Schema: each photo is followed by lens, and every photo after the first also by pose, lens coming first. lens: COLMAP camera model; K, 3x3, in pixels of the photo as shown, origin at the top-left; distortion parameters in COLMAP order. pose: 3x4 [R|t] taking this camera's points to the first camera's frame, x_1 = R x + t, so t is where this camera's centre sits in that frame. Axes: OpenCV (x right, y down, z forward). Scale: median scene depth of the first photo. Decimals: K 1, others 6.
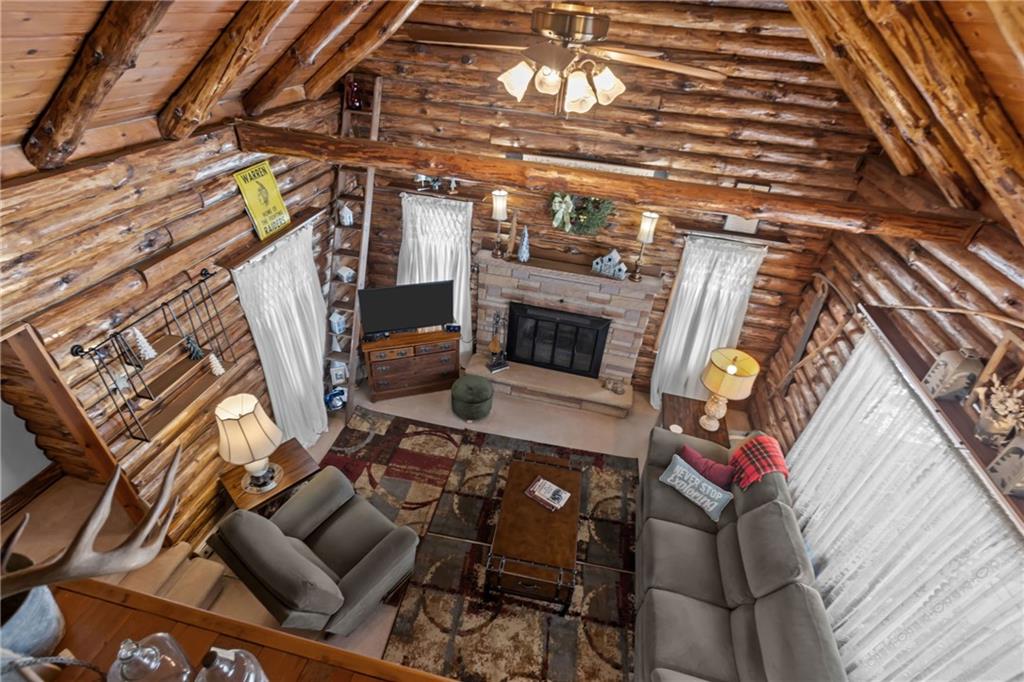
lens RADIAL K [[469.1, 0, 506.8], [0, 469.1, 340.4], [0, 0, 1]] dist [-0.004233, -0.001163]
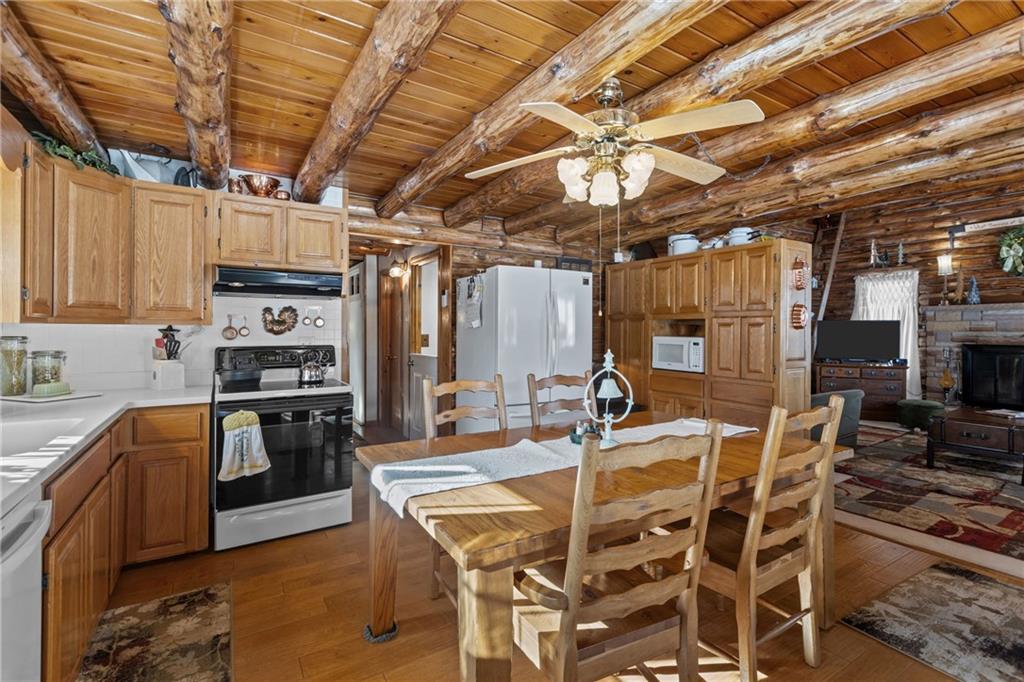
lens RADIAL K [[469.1, 0, 511.7], [0, 469.1, 333.3], [0, 0, 1]] dist [-0.004233, -0.001163]
pose [[0.703538, -0.061780, -0.707967, 0.042931], [-0.376417, 0.812595, -0.444972, 0.863041], [0.602781, 0.579545, 0.548436, -0.338366]]
